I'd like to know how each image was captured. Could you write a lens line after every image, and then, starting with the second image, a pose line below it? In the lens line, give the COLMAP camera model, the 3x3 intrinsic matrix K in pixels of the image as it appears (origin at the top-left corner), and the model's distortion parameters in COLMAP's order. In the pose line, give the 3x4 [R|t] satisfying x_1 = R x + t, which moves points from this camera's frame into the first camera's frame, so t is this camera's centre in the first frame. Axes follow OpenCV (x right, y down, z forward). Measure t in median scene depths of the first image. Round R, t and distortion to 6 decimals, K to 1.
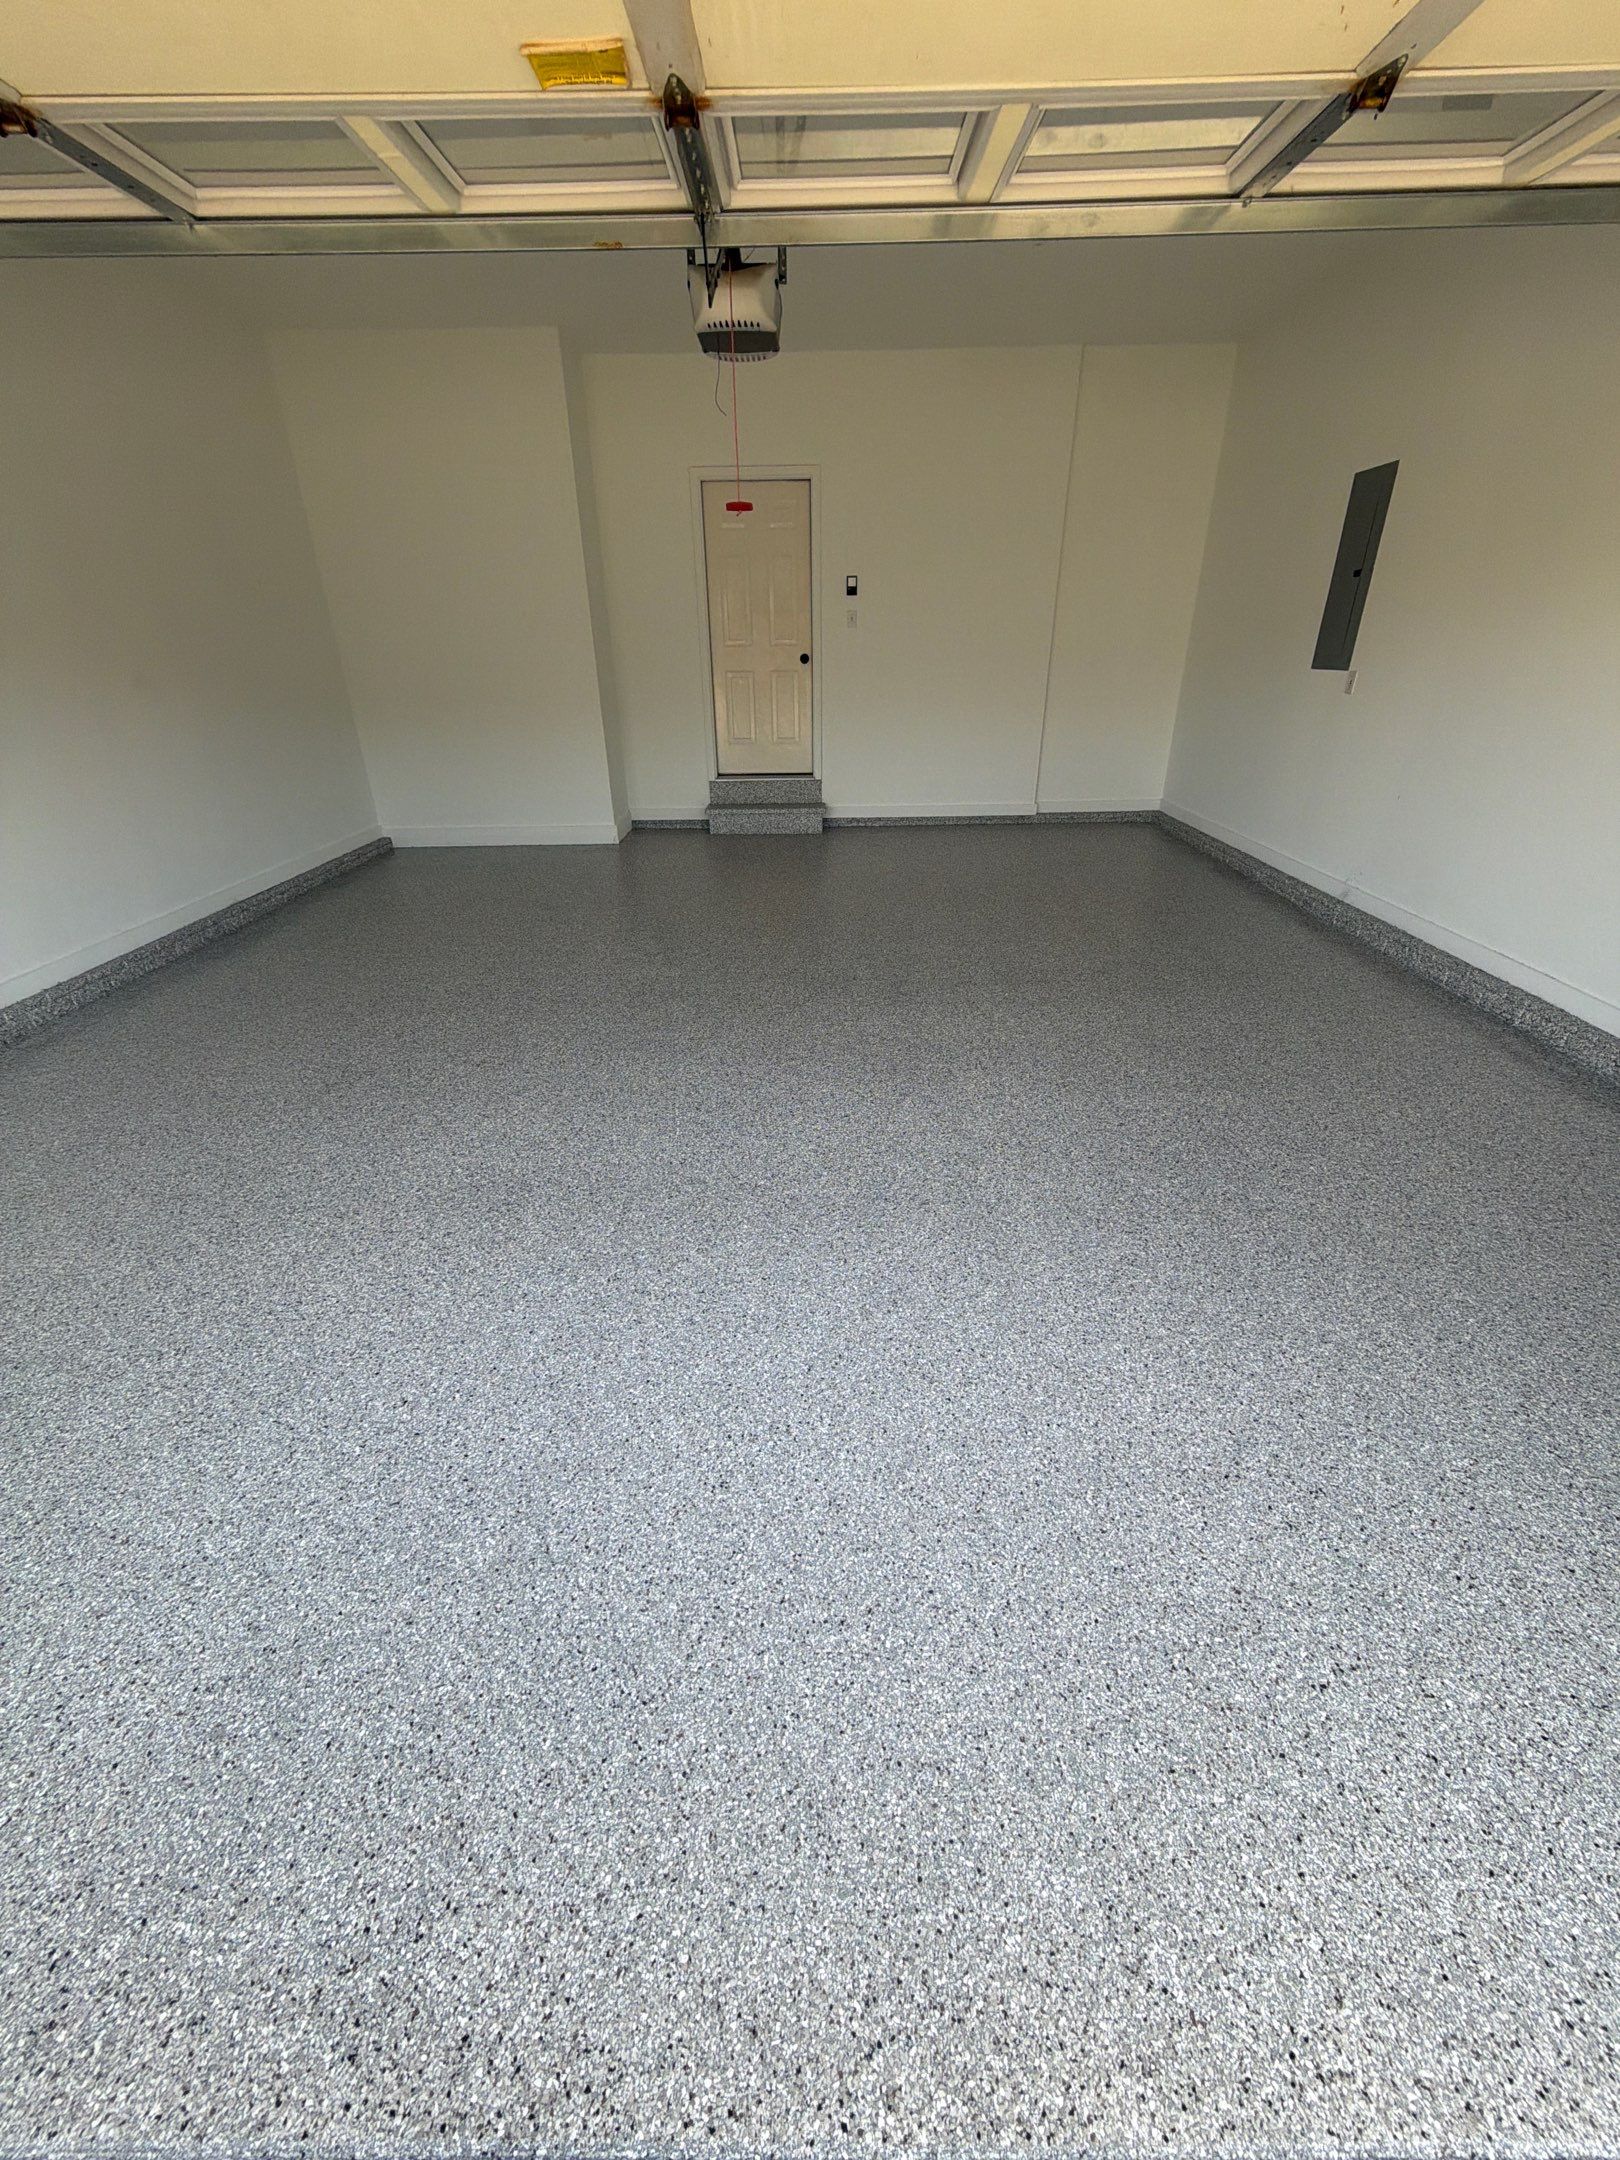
lens RADIAL K [[854.5, 0, 808.9], [0, 854.5, 1083.8], [0, 0, 1]] dist [-0.000054, -0.000160]
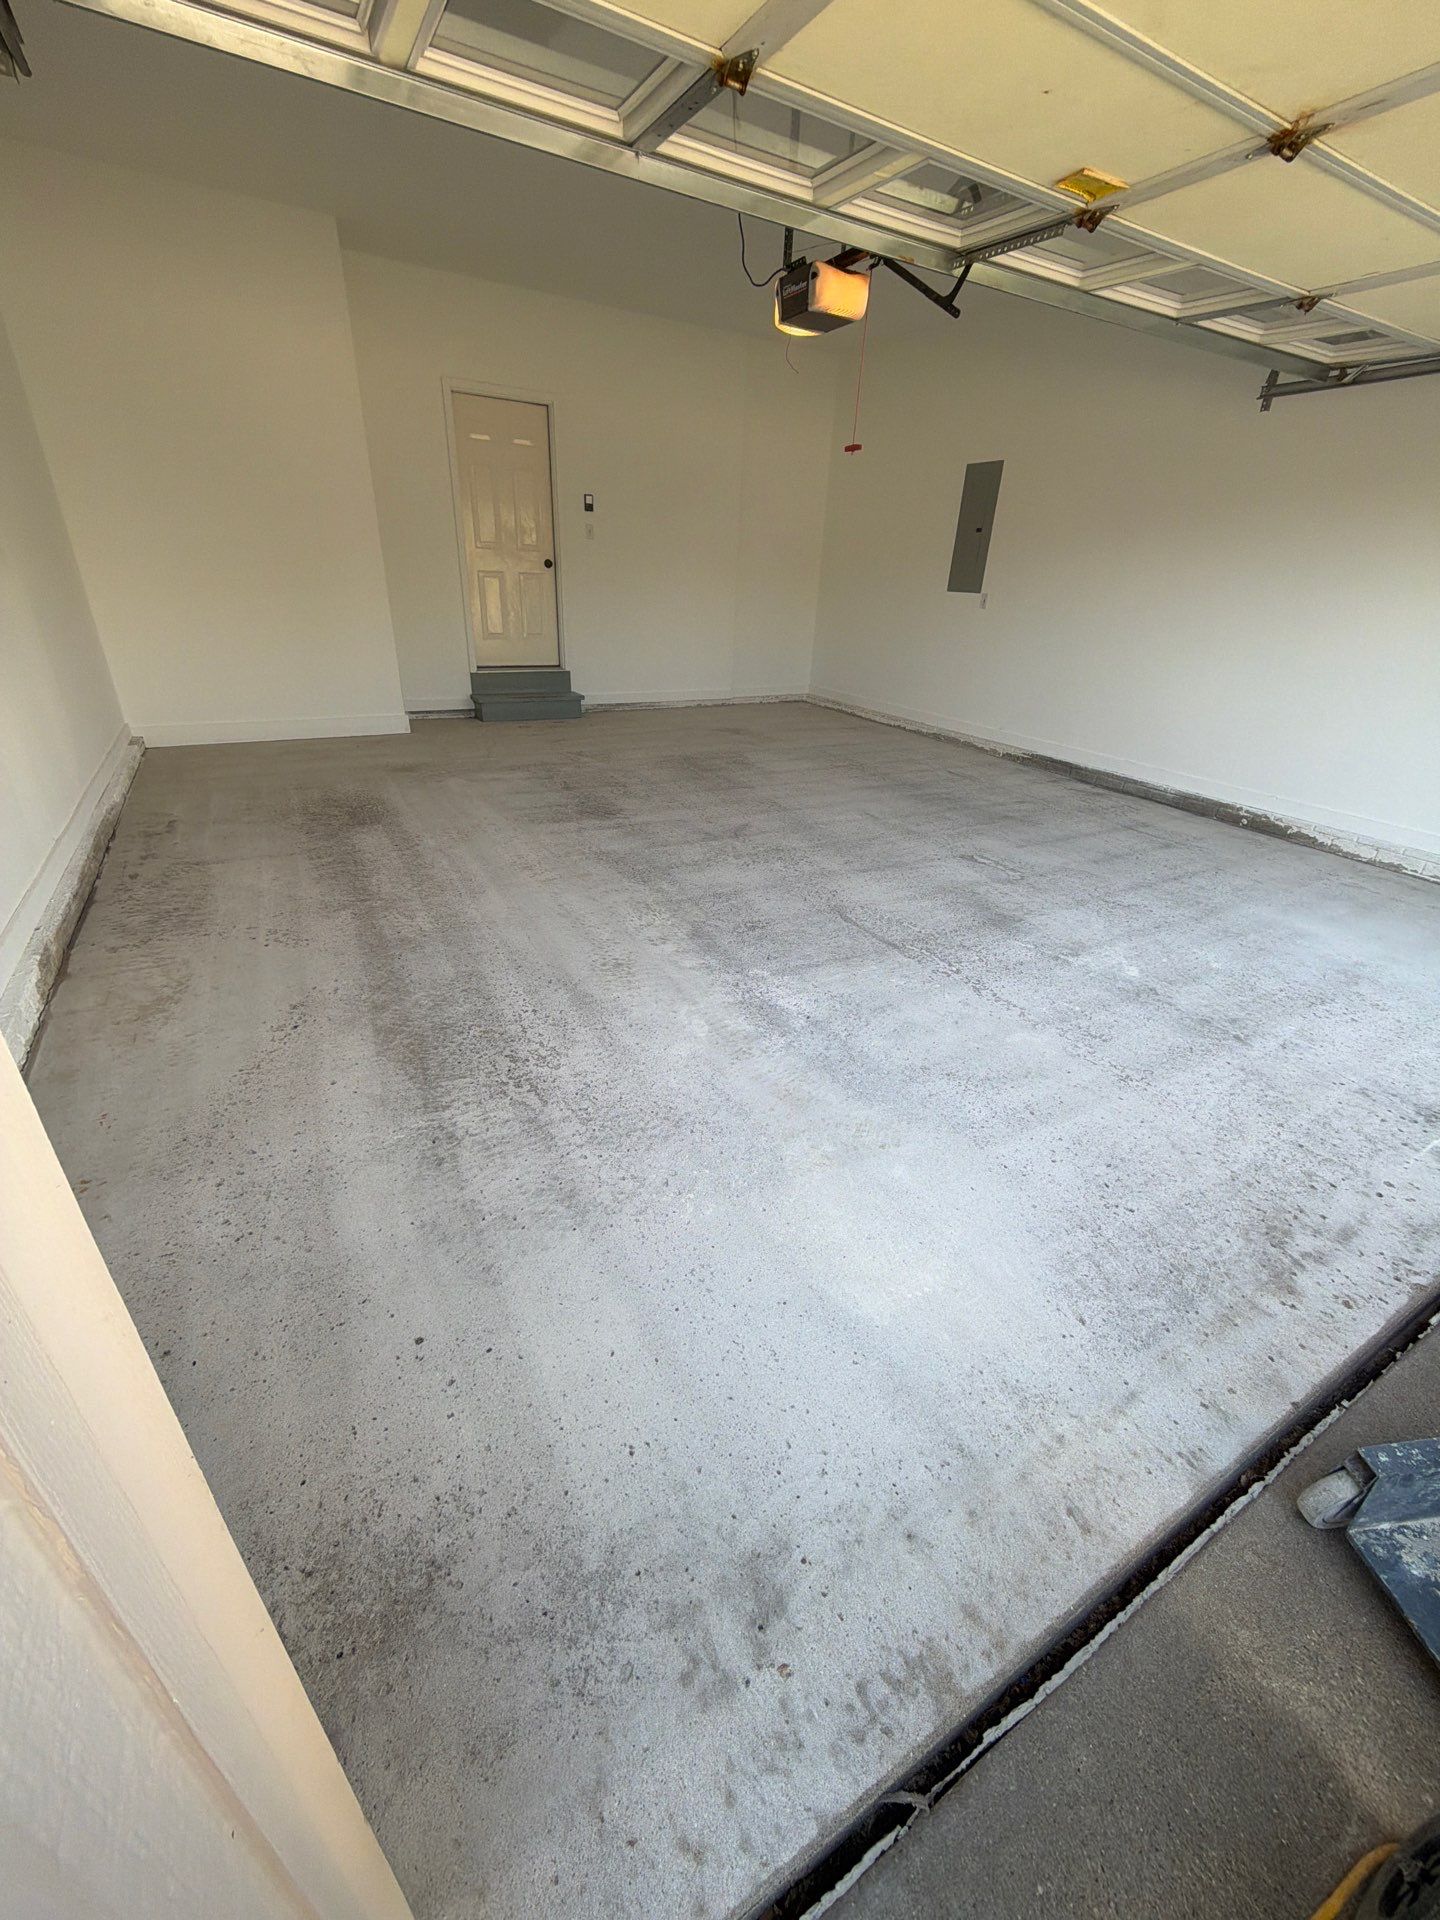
lens RADIAL K [[759.6, 0, 715.9], [0, 759.6, 965.3], [0, 0, 1]] dist [-0.000054, -0.000160]
pose [[0.867226, -0.183826, 0.462738, -0.954480], [0.179122, 0.982314, 0.054535, 0.028988], [-0.464579, 0.035592, 0.884816, 0.057557]]
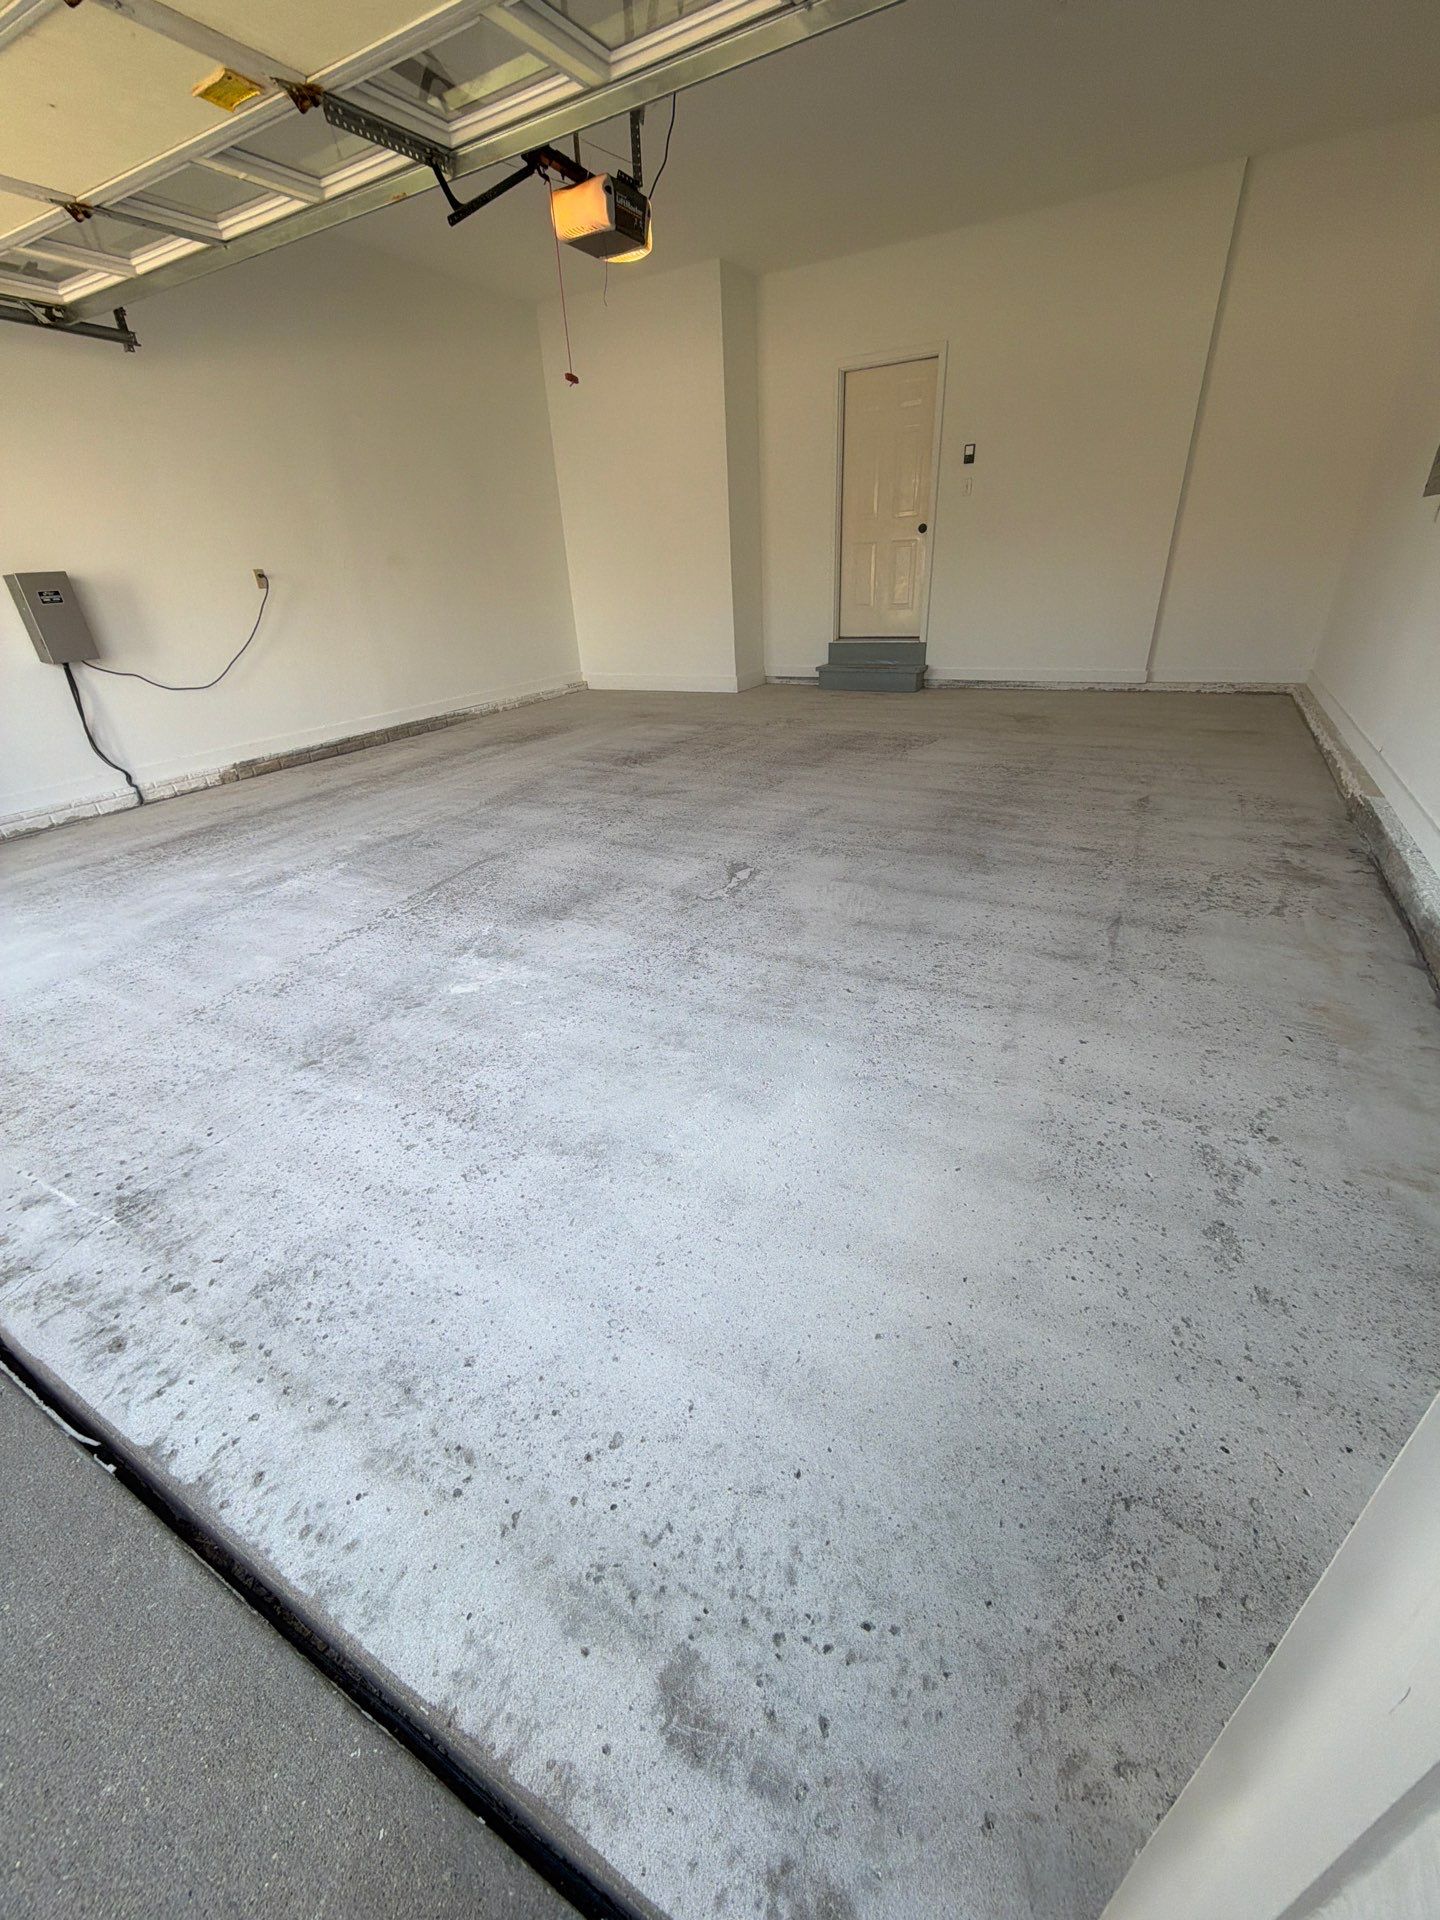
lens RADIAL K [[759.6, 0, 719.2], [0, 759.6, 962.1], [0, 0, 1]] dist [-0.000054, -0.000160]
pose [[0.876197, 0.195820, -0.440380, 0.759718], [-0.186027, 0.980339, 0.065792, 0.063763], [0.444605, 0.024276, 0.895398, 0.097583]]
